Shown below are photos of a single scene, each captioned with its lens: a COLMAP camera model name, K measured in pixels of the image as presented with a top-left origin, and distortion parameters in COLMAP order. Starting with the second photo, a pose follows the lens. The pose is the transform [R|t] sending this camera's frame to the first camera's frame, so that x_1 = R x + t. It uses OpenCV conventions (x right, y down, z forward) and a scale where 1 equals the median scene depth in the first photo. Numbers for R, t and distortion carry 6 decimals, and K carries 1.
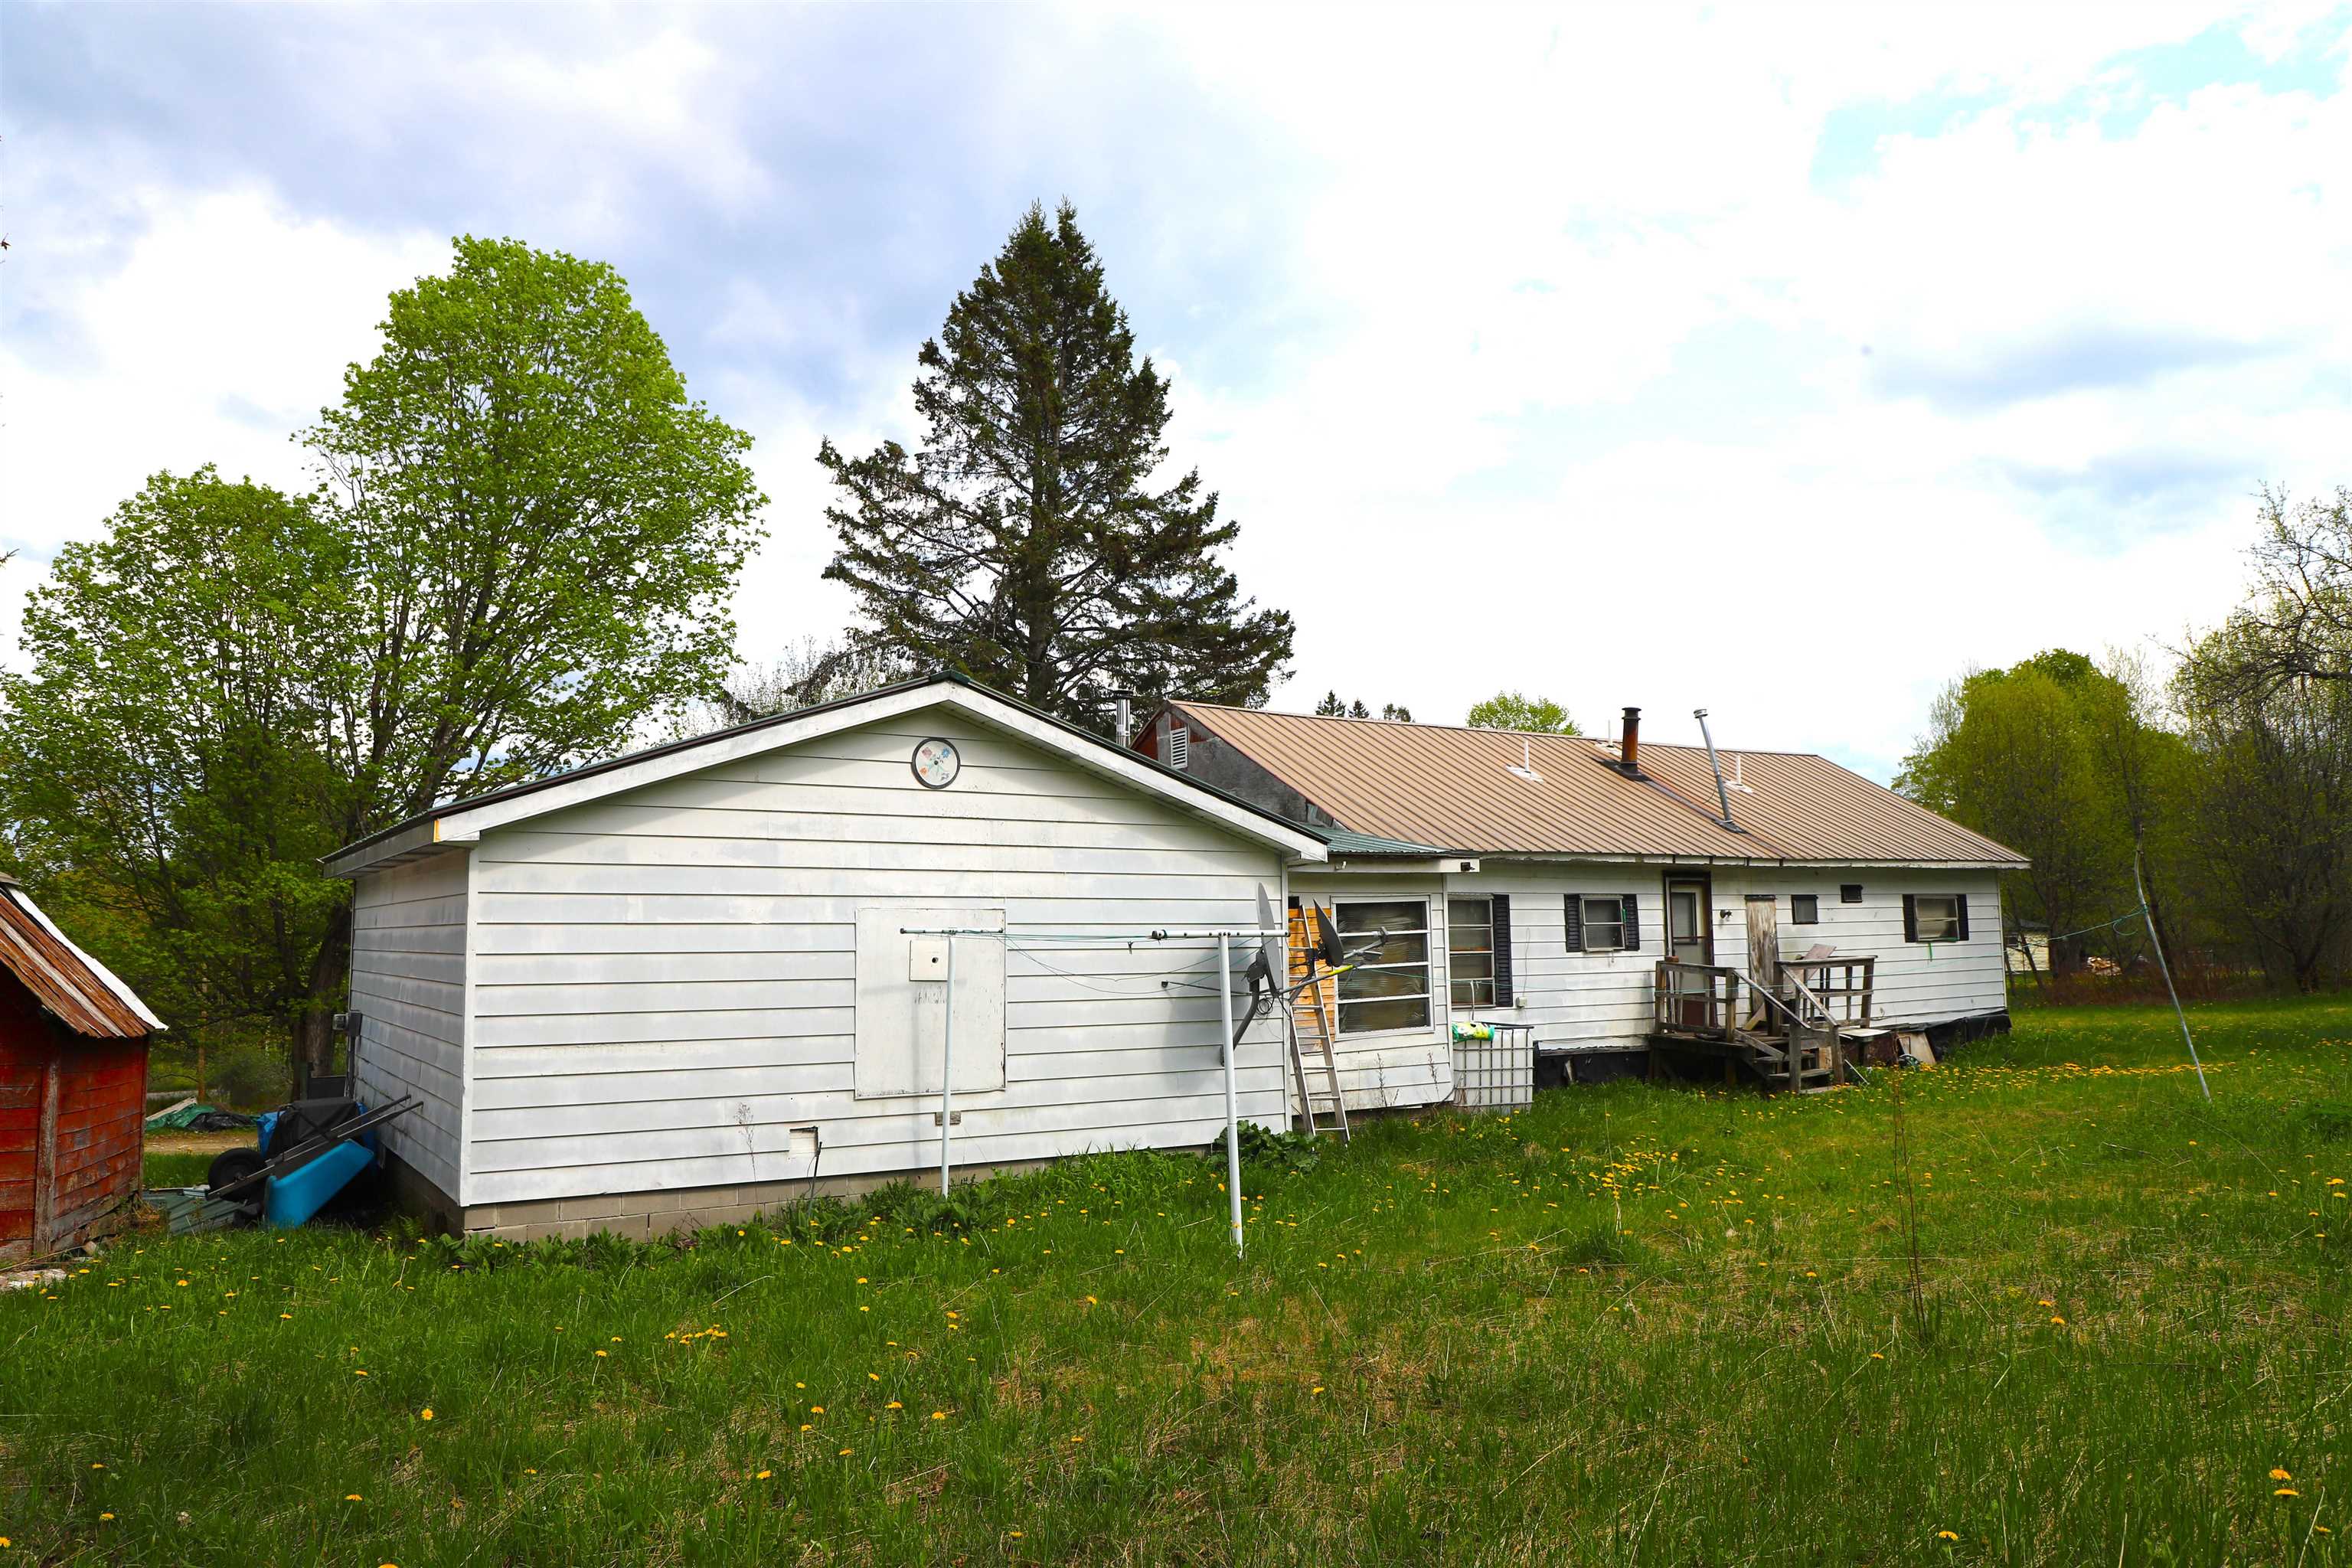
lens RADIAL K [[1632.2, 0, 1165.4], [0, 1632.2, 771.4], [0, 0, 1]] dist [-0.076259, 0.040090]
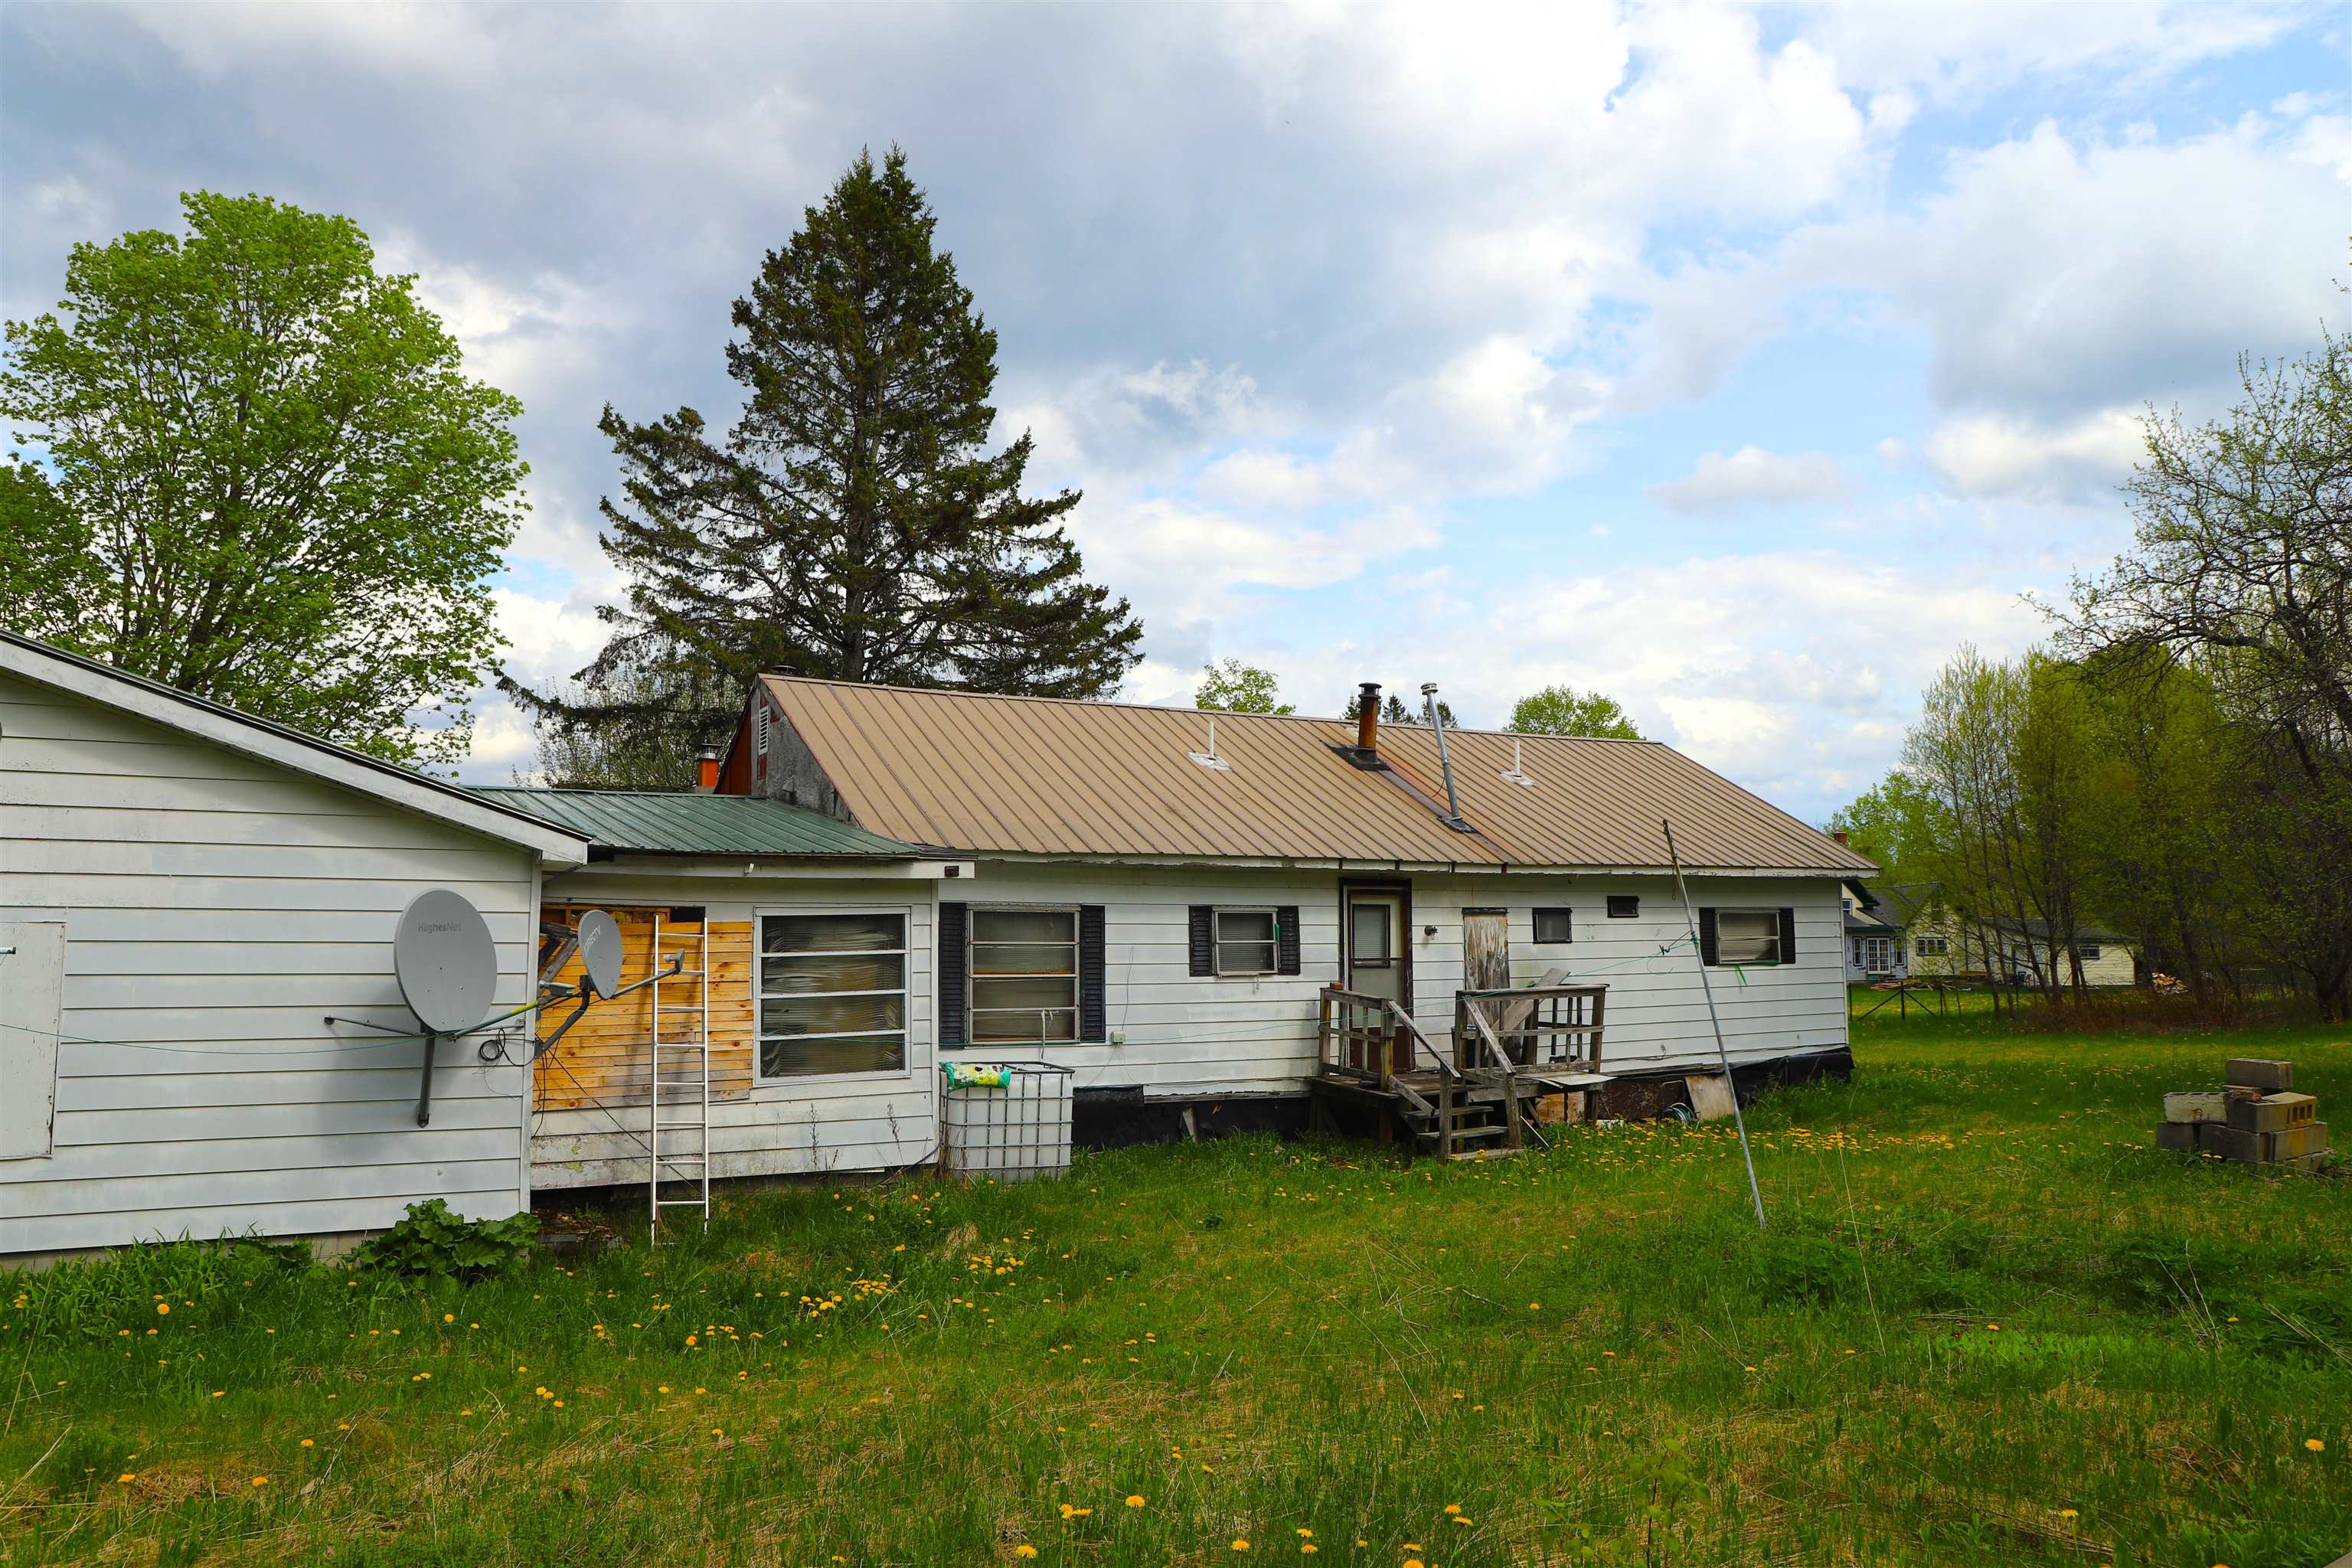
lens RADIAL K [[1628.8, 0, 1172.4], [0, 1628.8, 770.9], [0, 0, 1]] dist [-0.072107, 0.041934]
pose [[0.997340, 0.000250, -0.072884, 0.288579], [-0.000356, 0.999999, -0.001442, 0.008290], [0.072883, 0.001464, 0.997339, 0.172440]]
